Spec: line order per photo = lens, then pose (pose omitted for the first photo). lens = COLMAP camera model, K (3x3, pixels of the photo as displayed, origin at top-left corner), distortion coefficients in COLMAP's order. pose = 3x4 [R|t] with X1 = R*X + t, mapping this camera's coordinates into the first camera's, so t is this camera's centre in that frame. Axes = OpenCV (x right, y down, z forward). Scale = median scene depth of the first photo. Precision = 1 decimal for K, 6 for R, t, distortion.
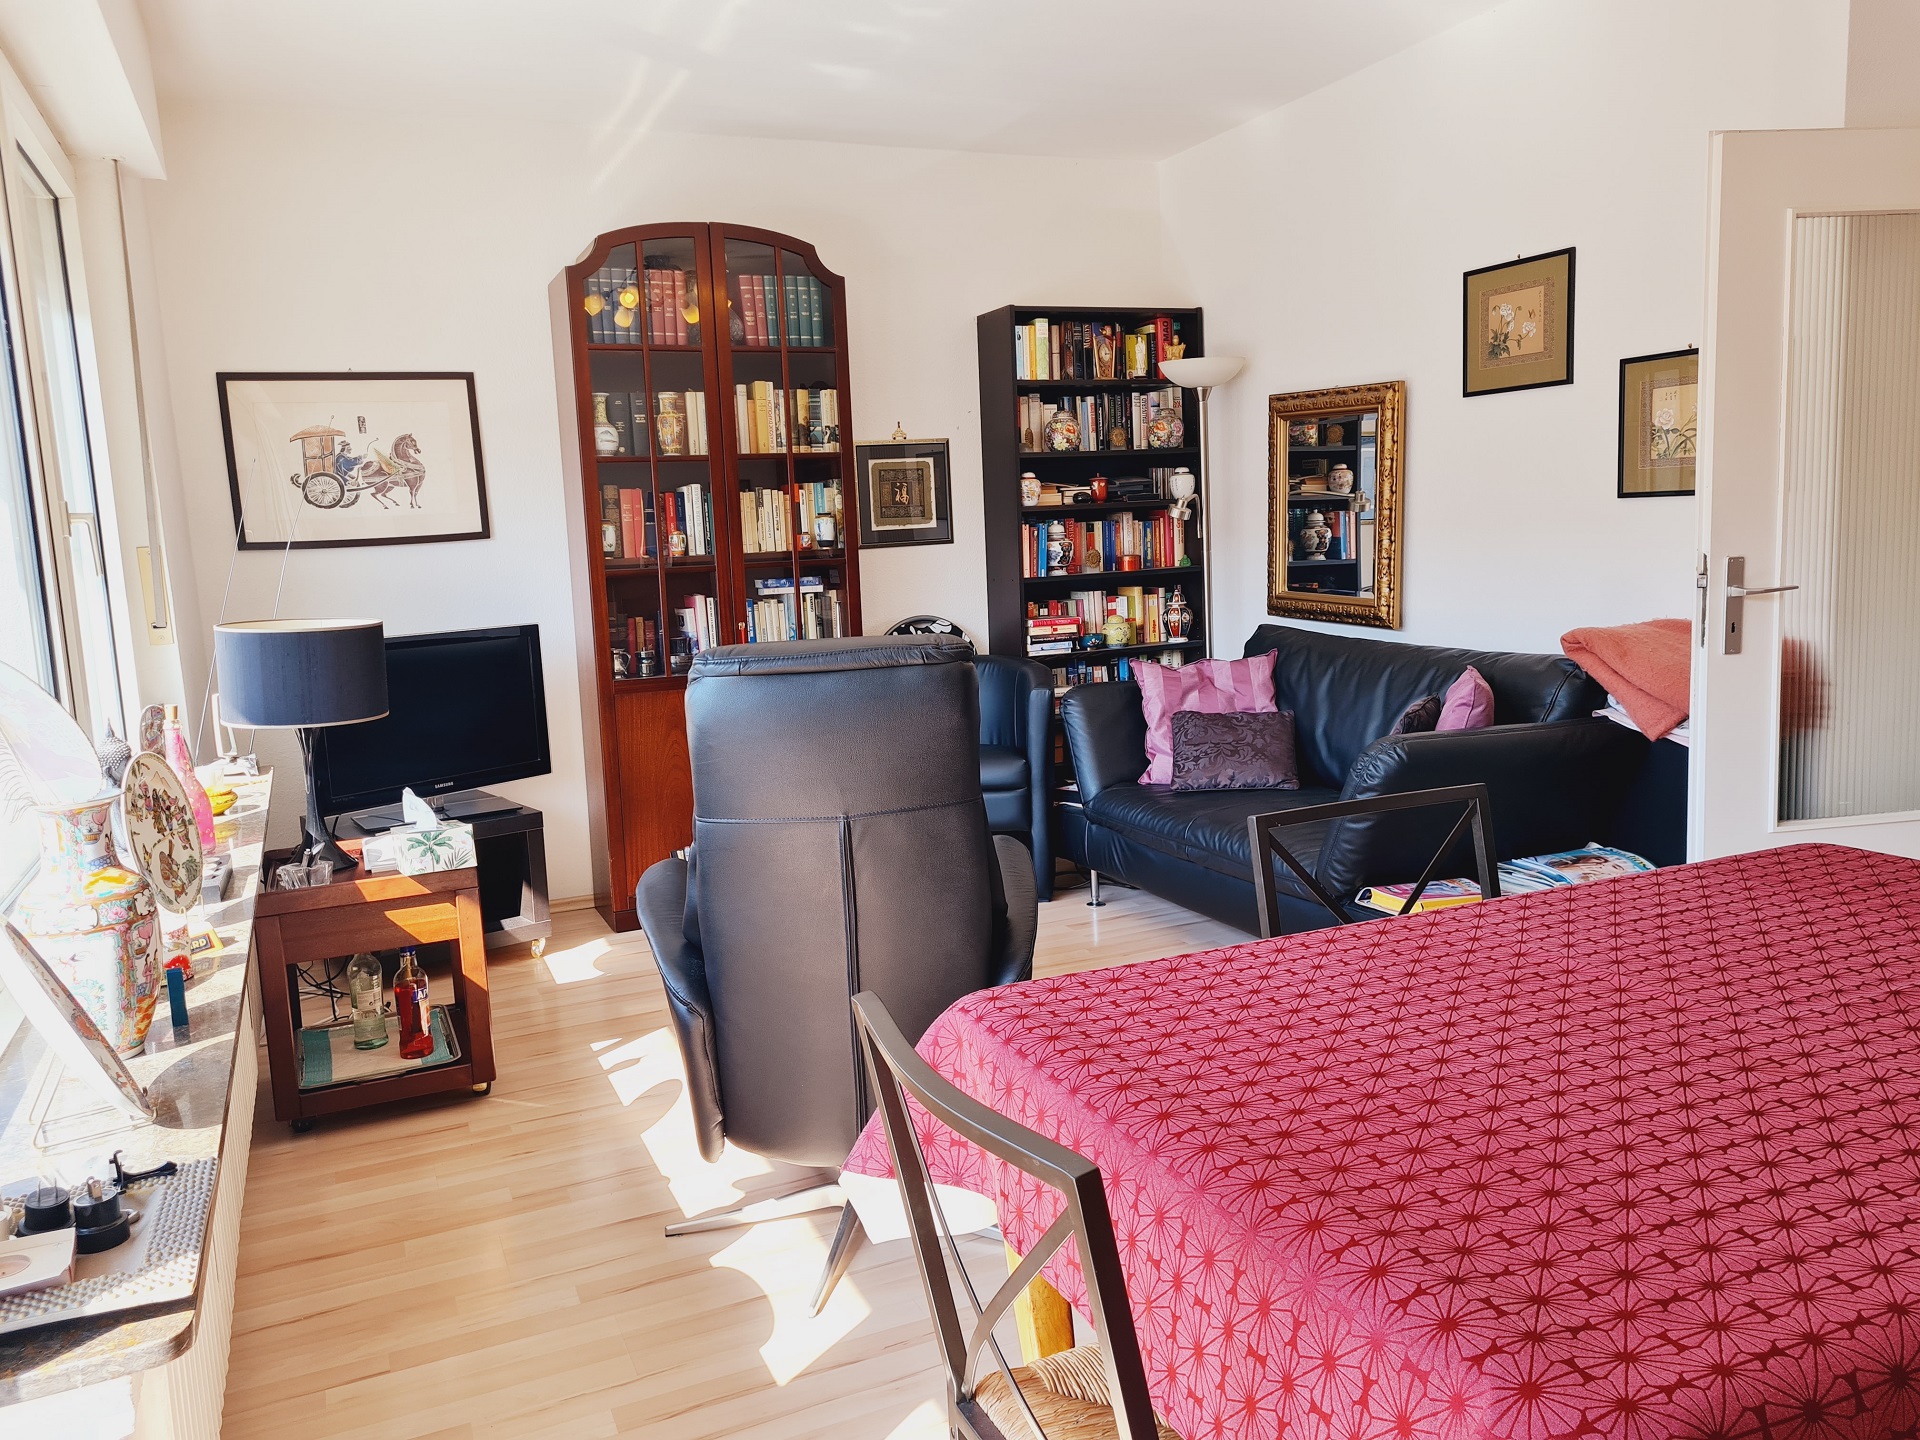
lens RADIAL K [[1420.1, 0, 960.0], [0, 1420.1, 720.0], [0, 0, 1]] dist [0.084538, -0.092246]
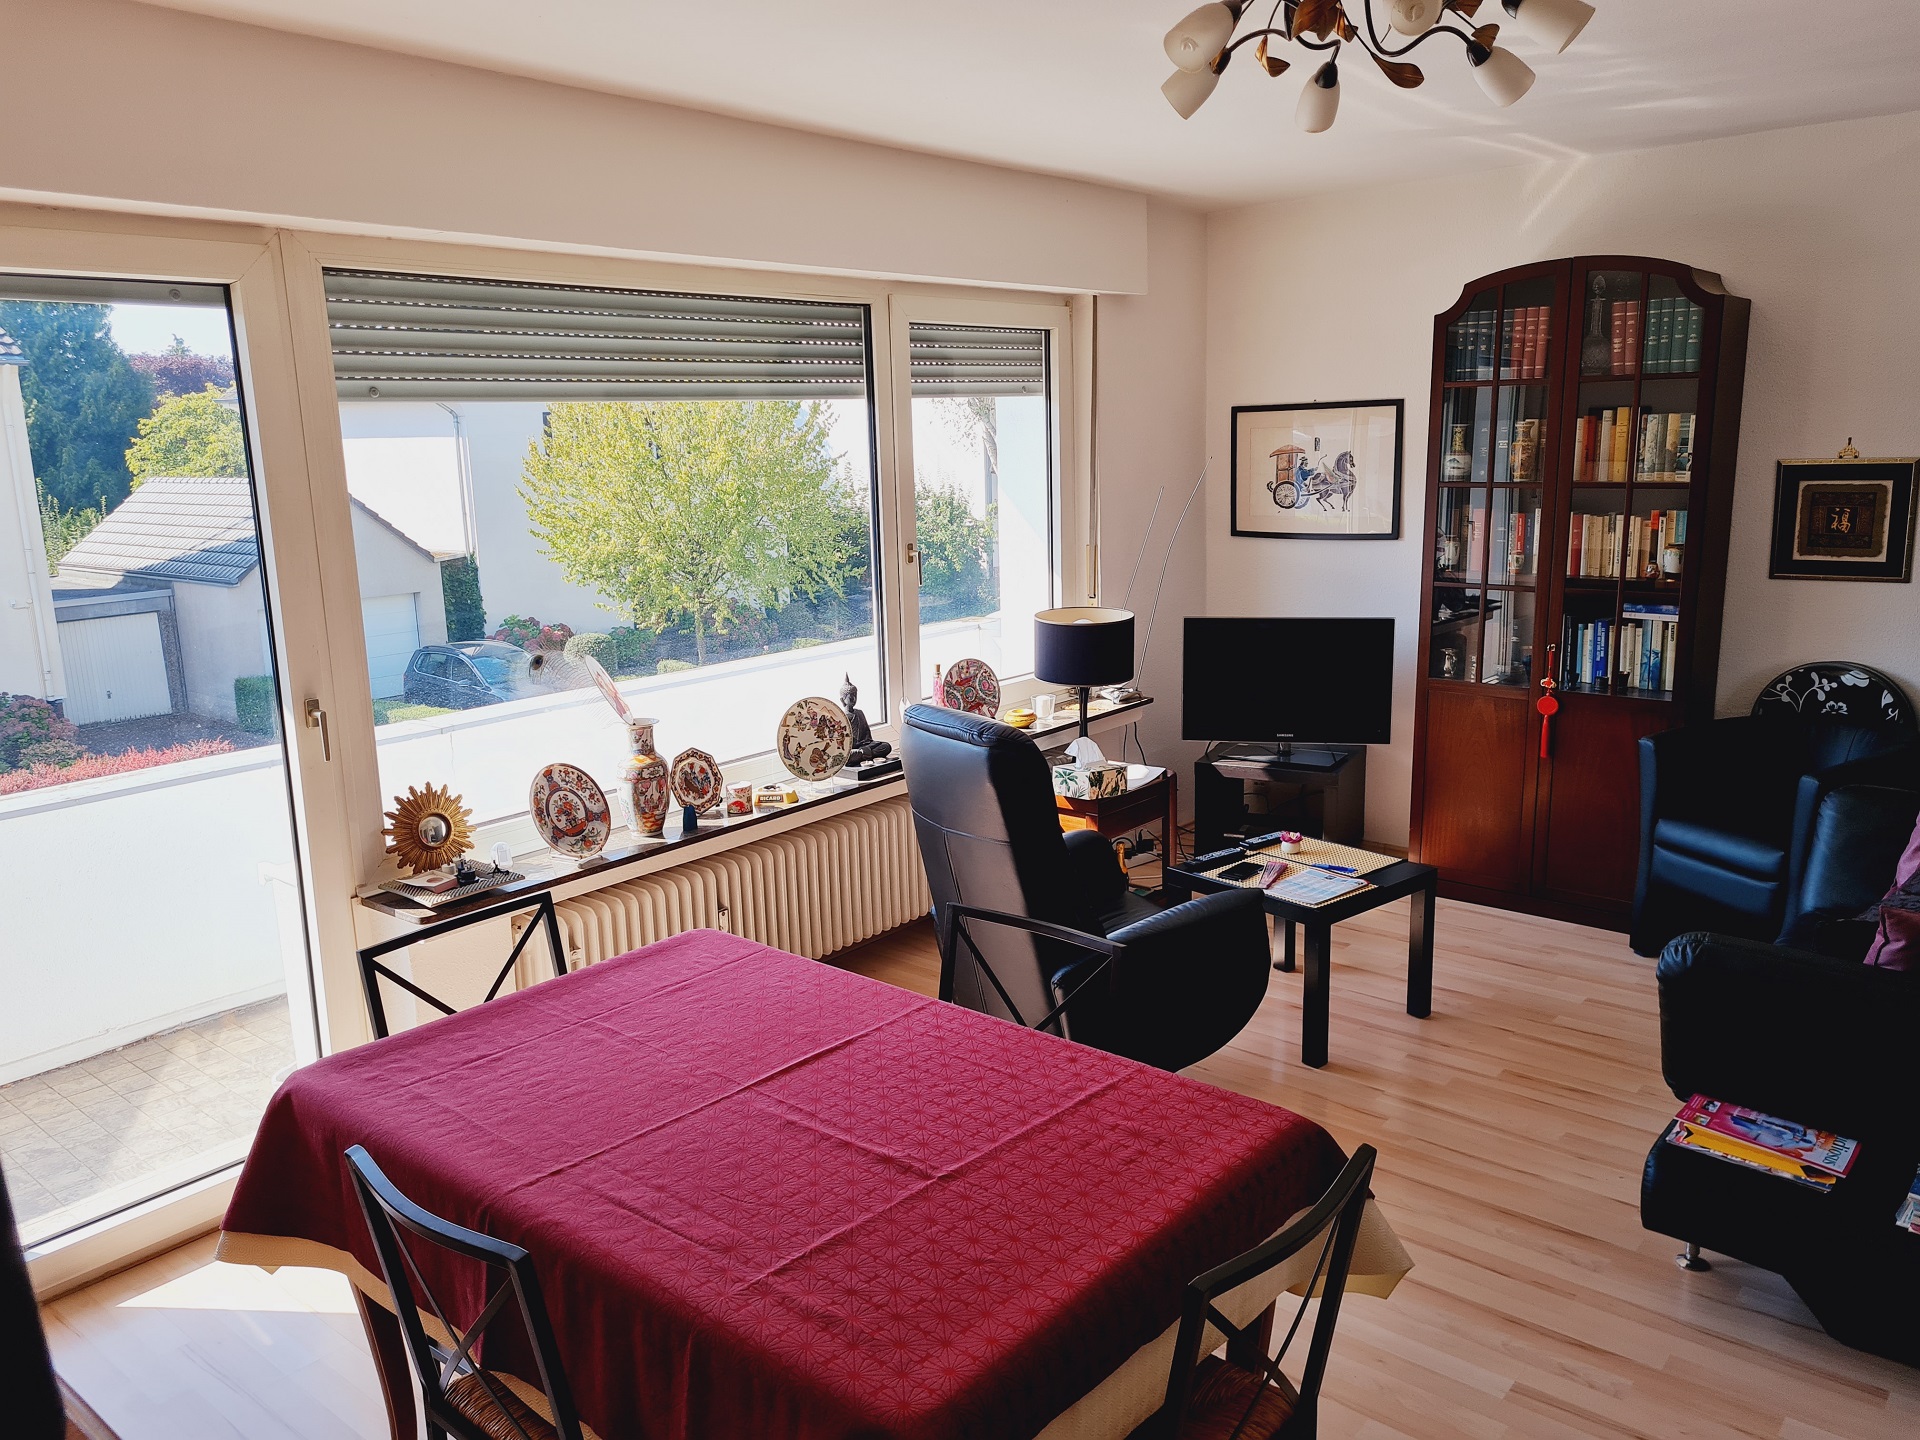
lens RADIAL K [[1420.1, 0, 960.0], [0, 1420.1, 720.0], [0, 0, 1]] dist [0.084538, -0.092246]
pose [[0.440439, 0.216498, -0.871288, 0.592169], [-0.119670, 0.975986, 0.182019, -0.157432], [0.889771, 0.024099, 0.455771, 0.146712]]
